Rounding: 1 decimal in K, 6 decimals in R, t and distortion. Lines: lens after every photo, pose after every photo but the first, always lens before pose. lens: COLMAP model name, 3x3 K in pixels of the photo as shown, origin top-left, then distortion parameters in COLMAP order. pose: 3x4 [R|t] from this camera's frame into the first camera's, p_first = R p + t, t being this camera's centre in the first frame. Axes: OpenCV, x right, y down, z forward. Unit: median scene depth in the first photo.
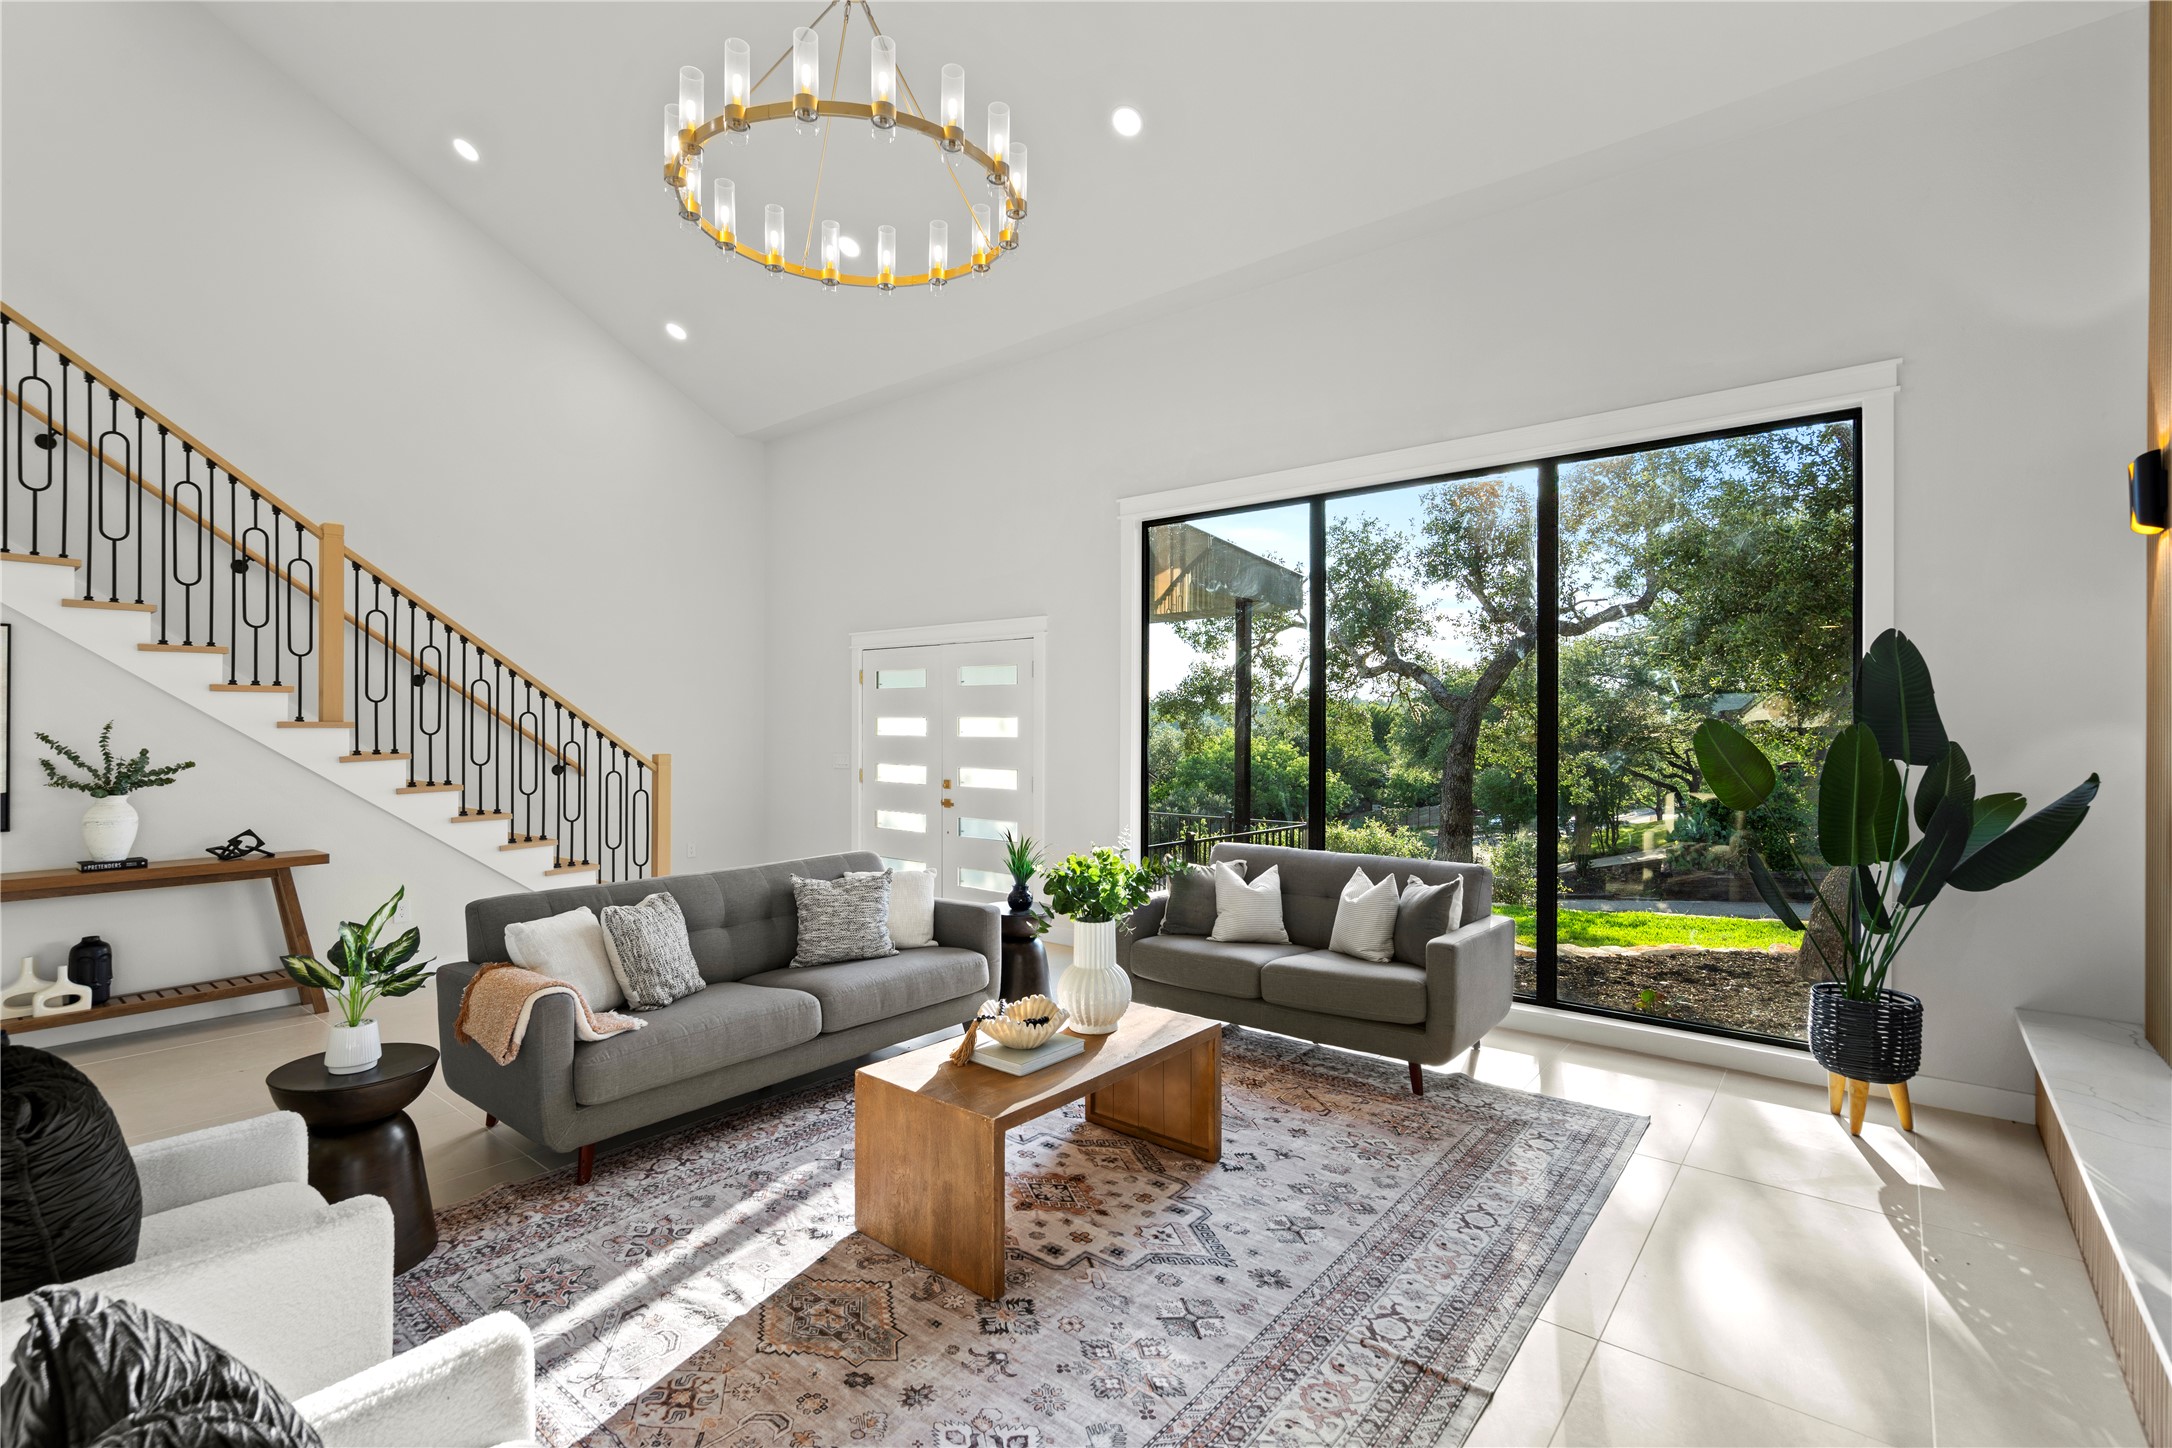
lens RADIAL K [[984.3, 0, 1083.7], [0, 984.3, 722.9], [0, 0, 1]] dist [-0.001986, 0.000897]
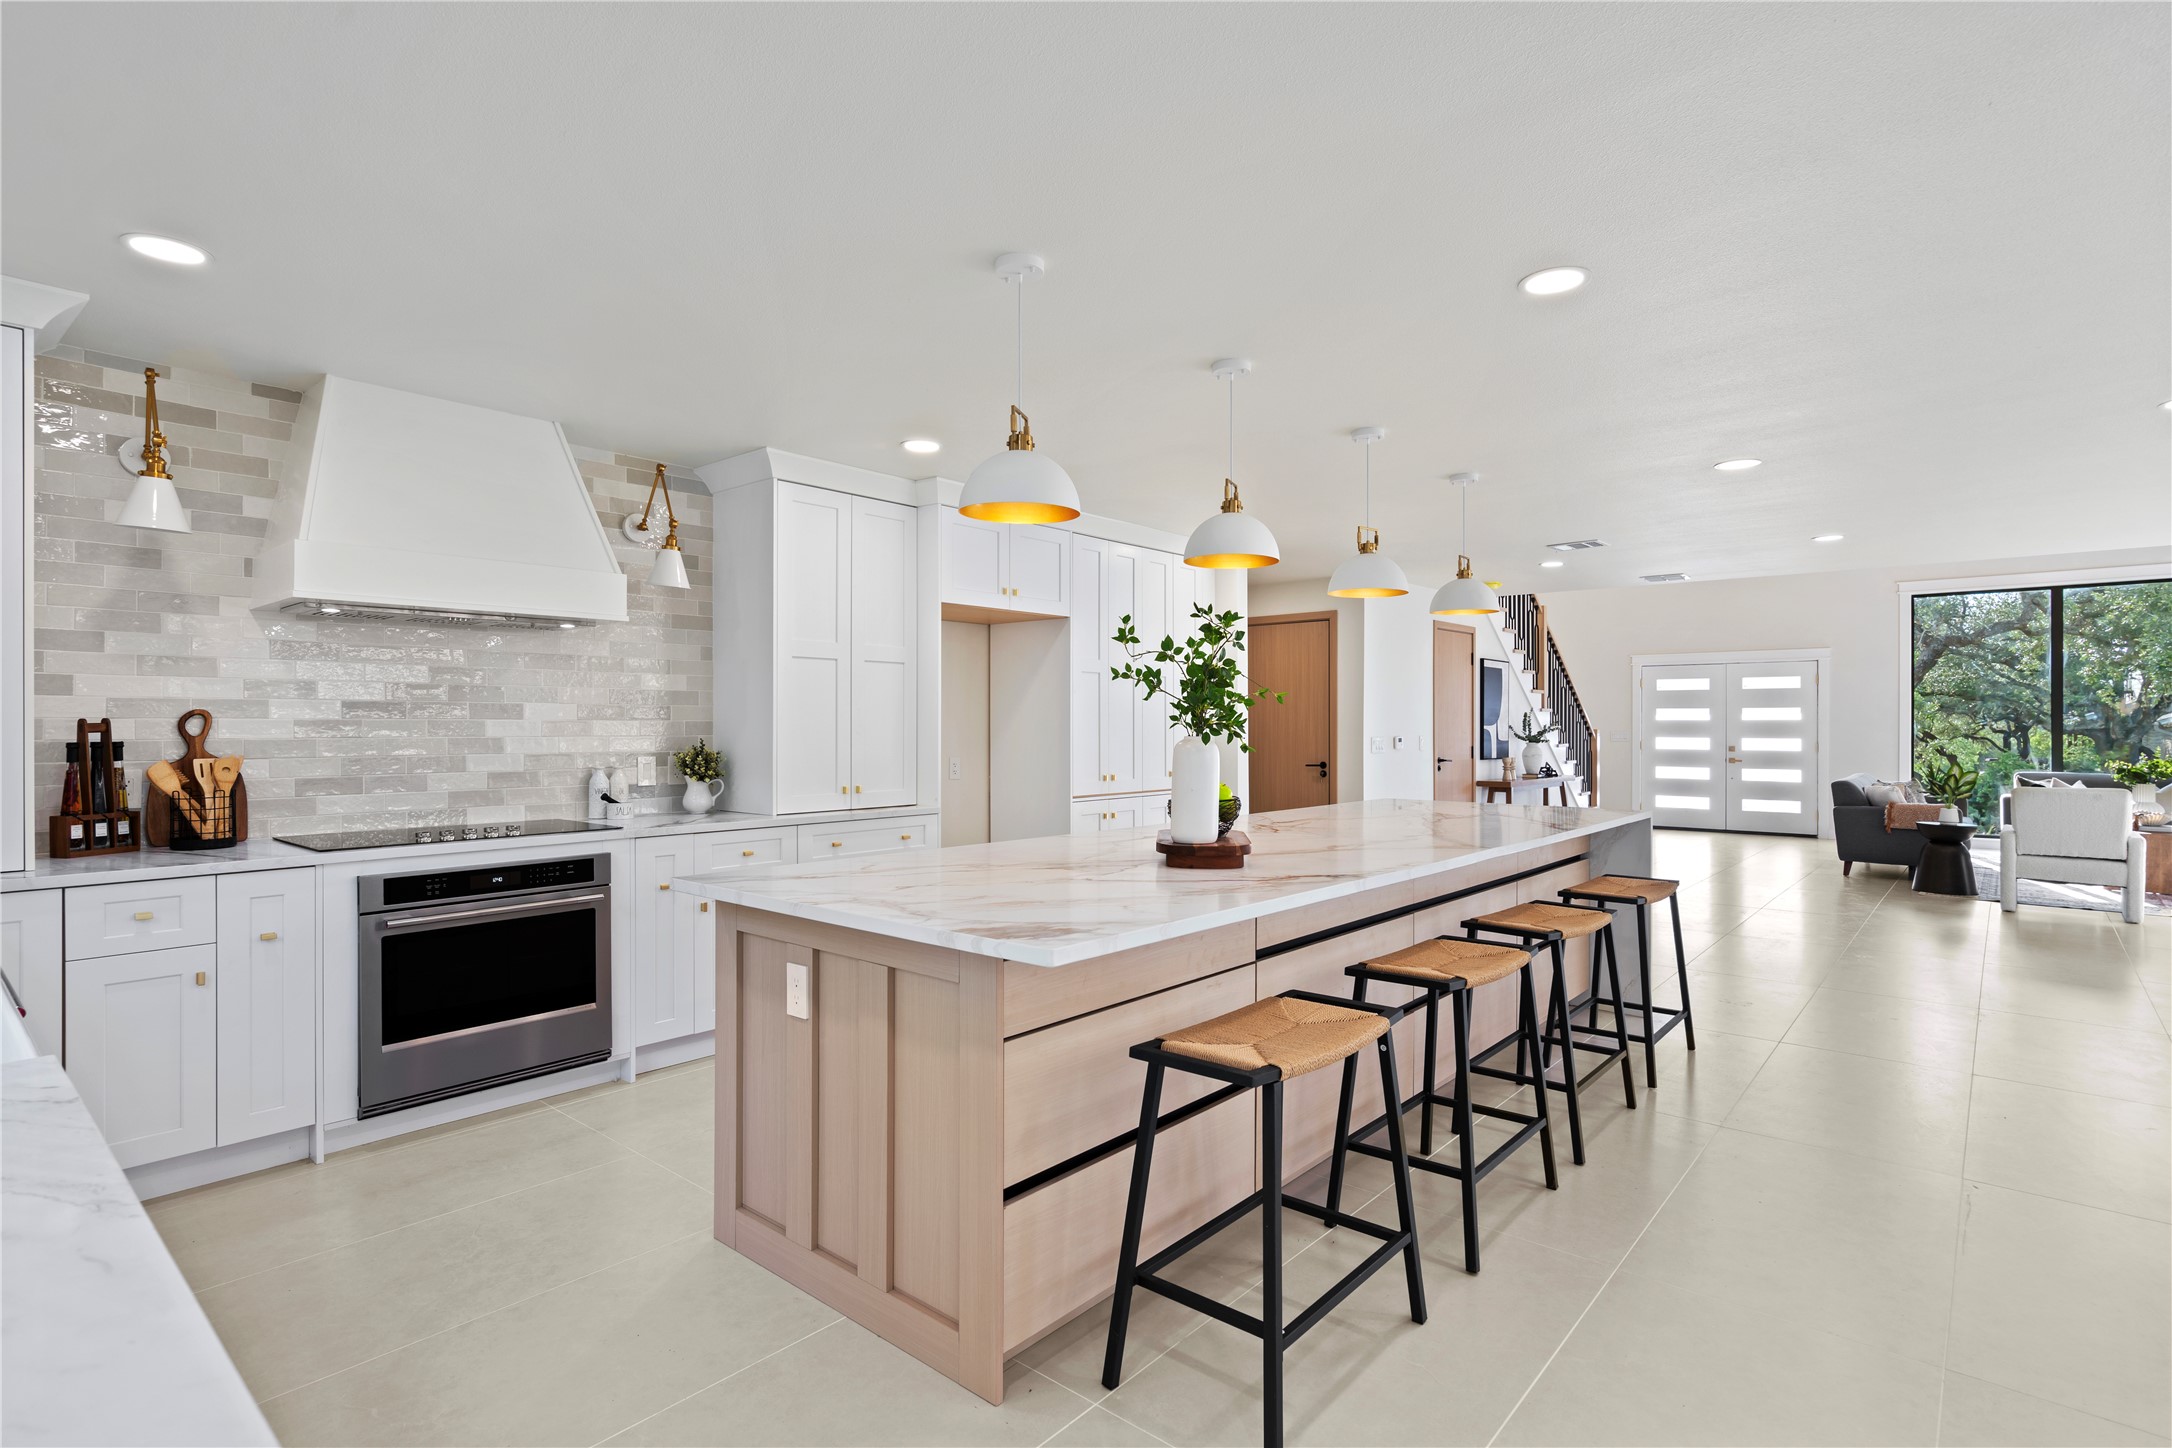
lens RADIAL K [[1065.5, 0, 1086.0], [0, 1065.5, 724.0], [0, 0, 1]] dist [0.001842, 0.001115]
pose [[0.999585, -0.000334, -0.028809, -2.681699], [0.000304, 0.999999, -0.001042, 0.051622], [0.028809, 0.001033, 0.999584, -1.852365]]
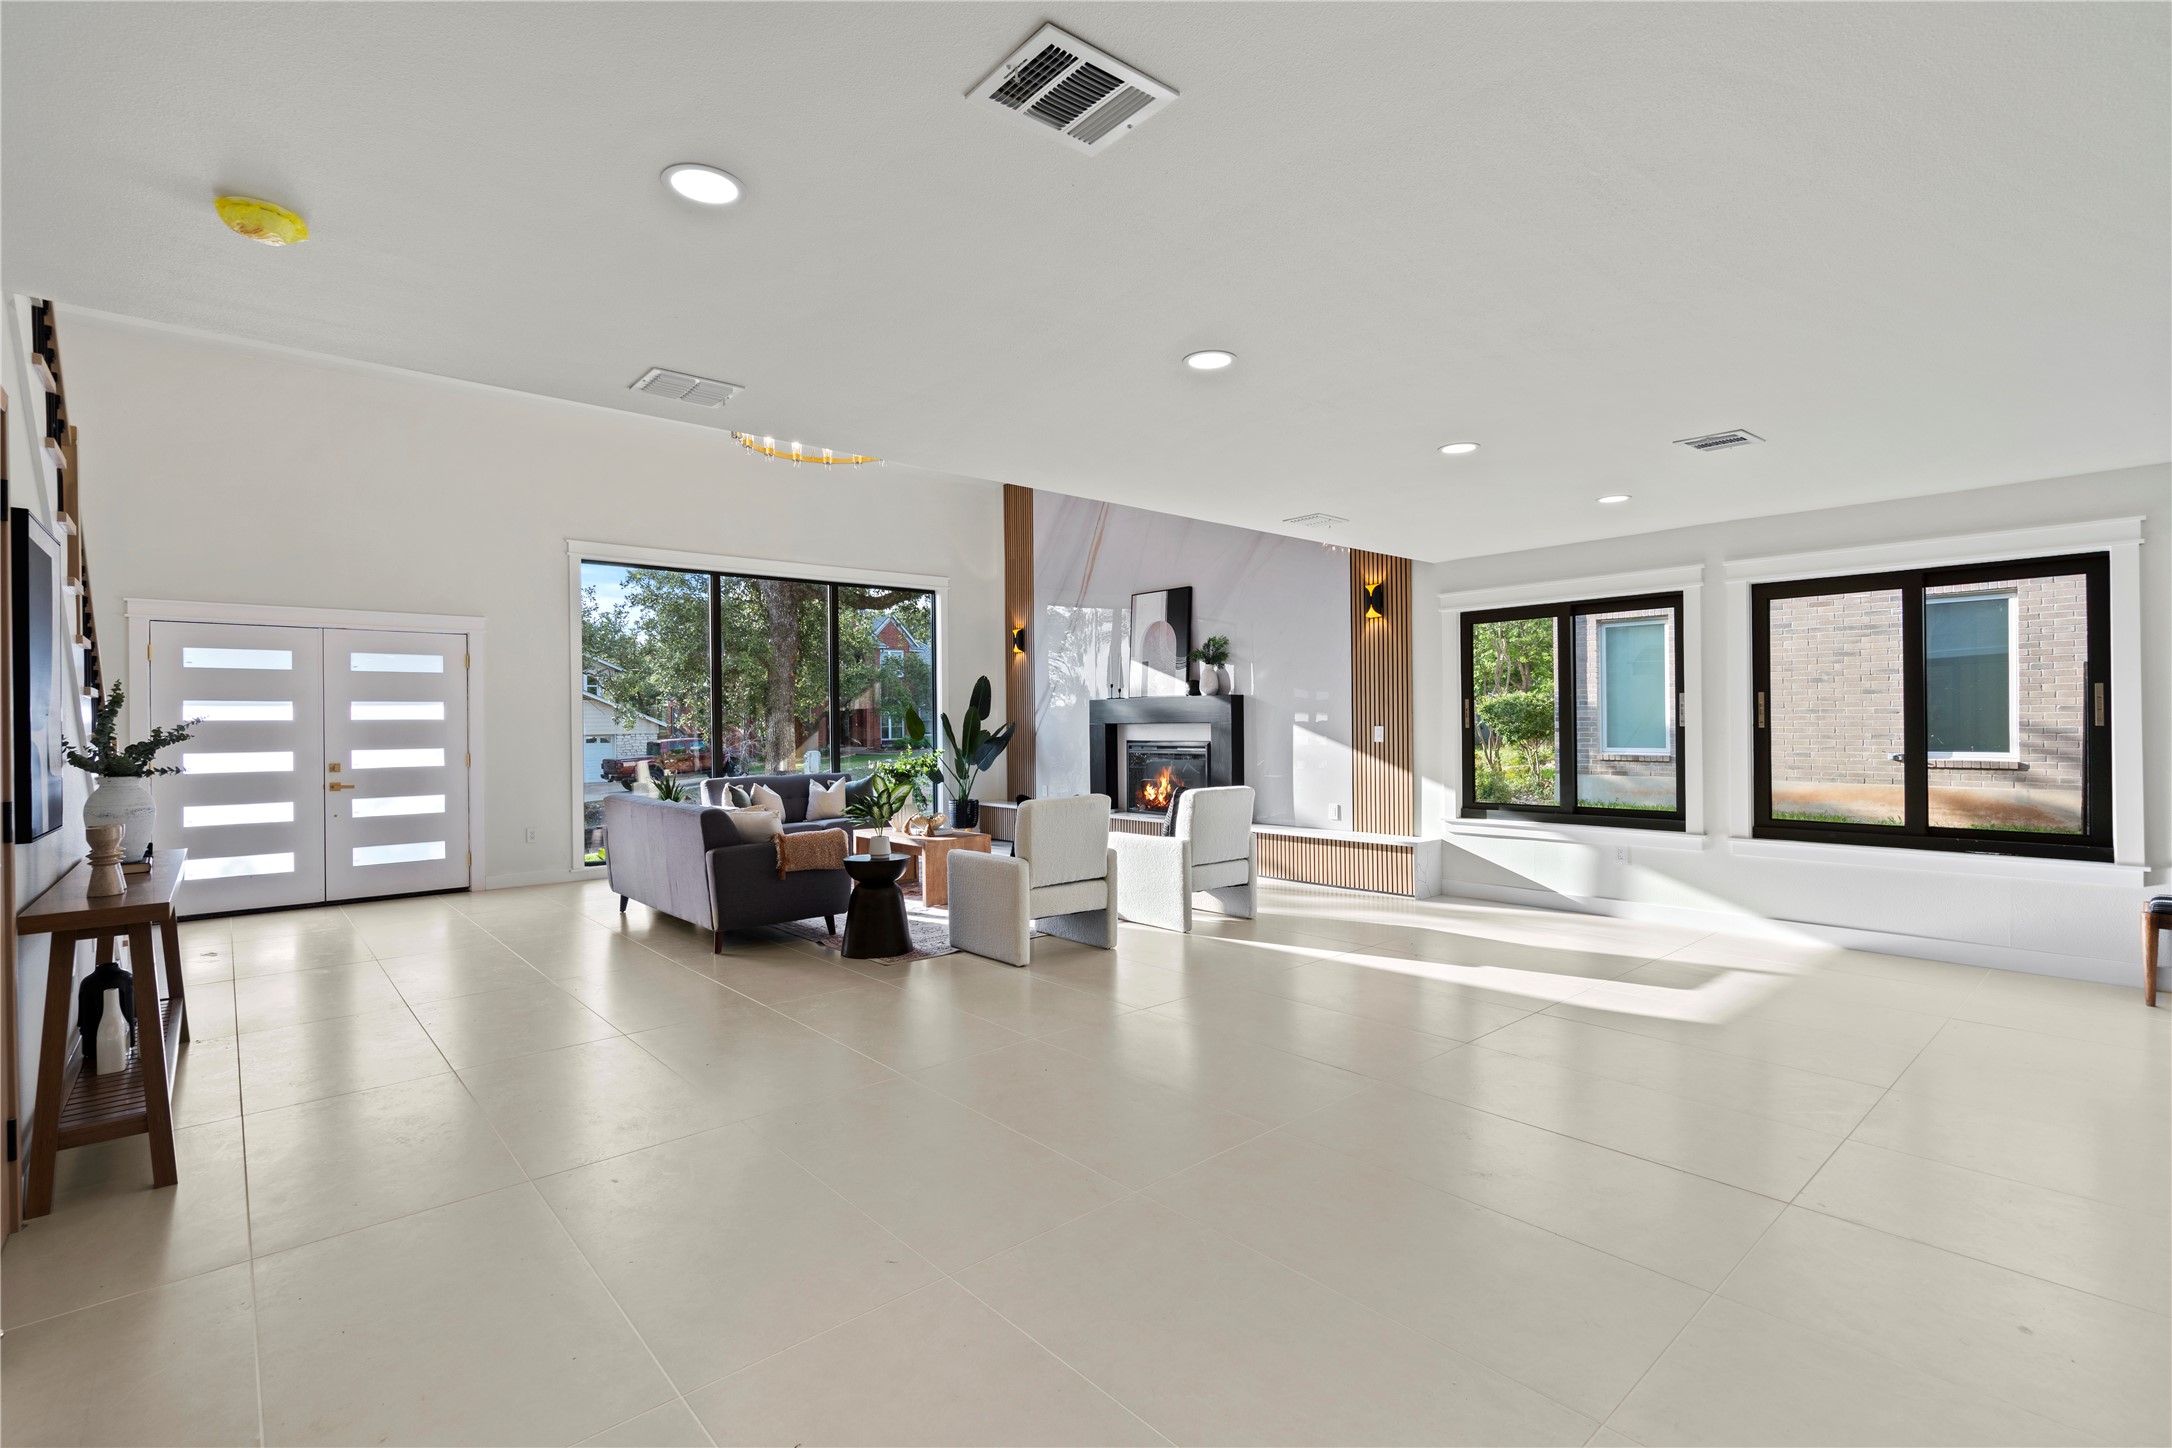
lens RADIAL K [[999.1, 0, 1081.2], [0, 999.1, 720.0], [0, 0, 1]] dist [0.003553, 0.000960]
pose [[0.169808, 0.000858, 0.985477, -2.347516], [0.011749, 0.999927, -0.002895, 0.058360], [-0.985407, 0.012070, 0.169785, 0.176978]]
